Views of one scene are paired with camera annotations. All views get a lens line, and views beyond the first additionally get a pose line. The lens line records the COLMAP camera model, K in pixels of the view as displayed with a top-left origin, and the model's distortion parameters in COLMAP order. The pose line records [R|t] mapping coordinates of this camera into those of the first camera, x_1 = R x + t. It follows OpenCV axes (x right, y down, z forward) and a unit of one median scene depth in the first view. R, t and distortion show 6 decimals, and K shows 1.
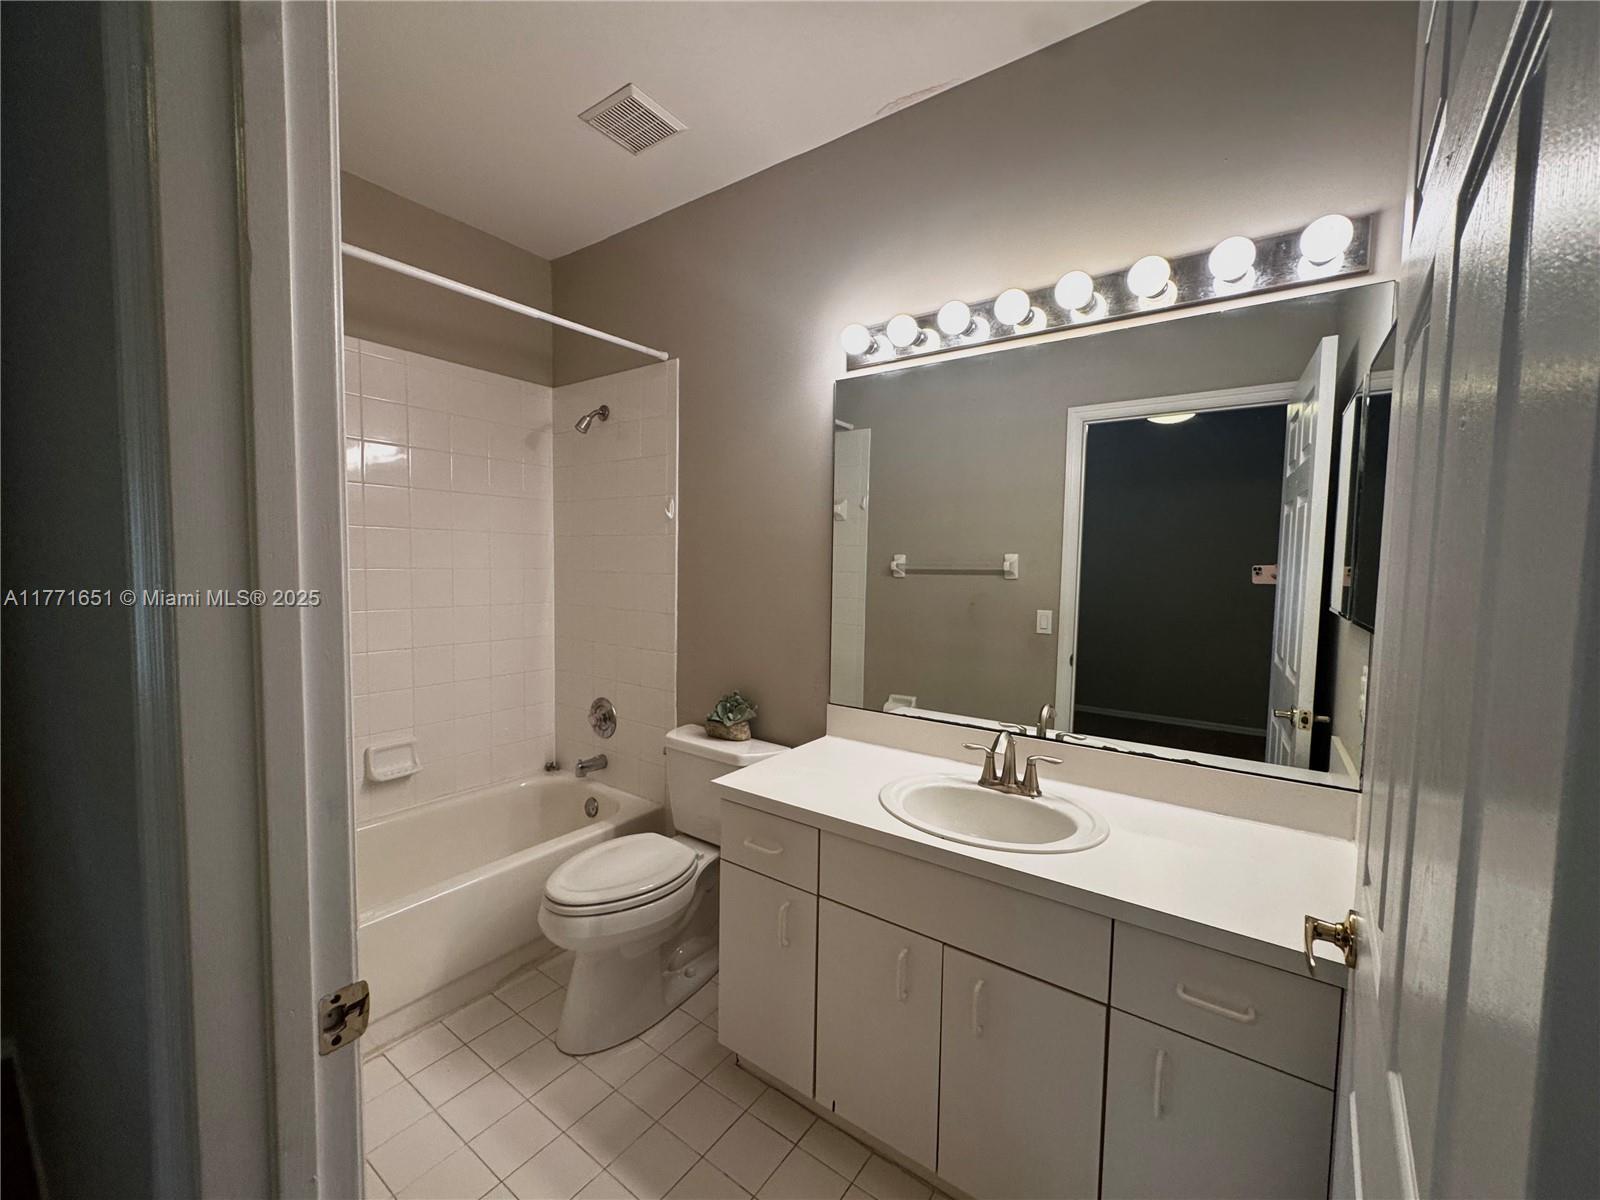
lens RADIAL K [[638.4, 0, 792.0], [0, 638.4, 601.0], [0, 0, 1]] dist [-0.003701, 0.000941]
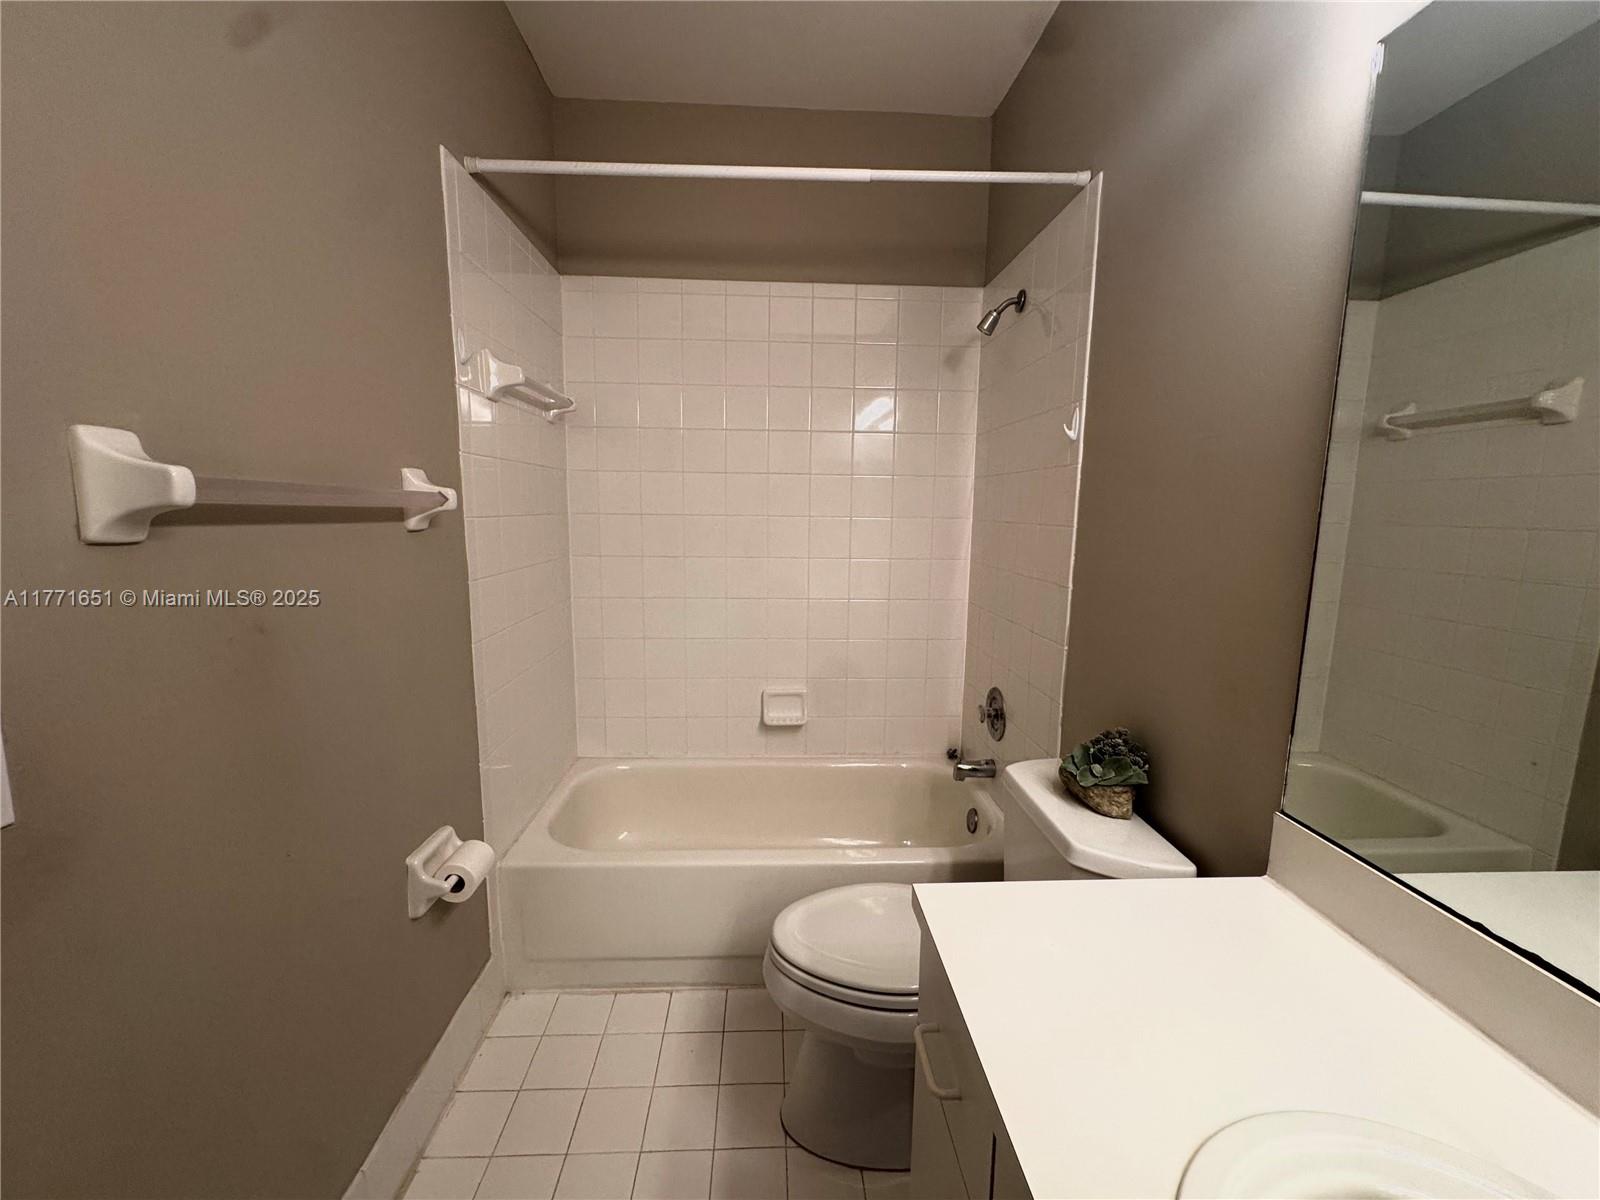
lens RADIAL K [[638.4, 0, 803.9], [0, 638.4, 600.7], [0, 0, 1]] dist [-0.003701, 0.000941]
pose [[0.629901, 0.104167, -0.769659, 0.152616], [-0.051448, 0.994385, 0.092476, -0.013001], [0.774970, -0.018654, 0.631723, 0.379712]]
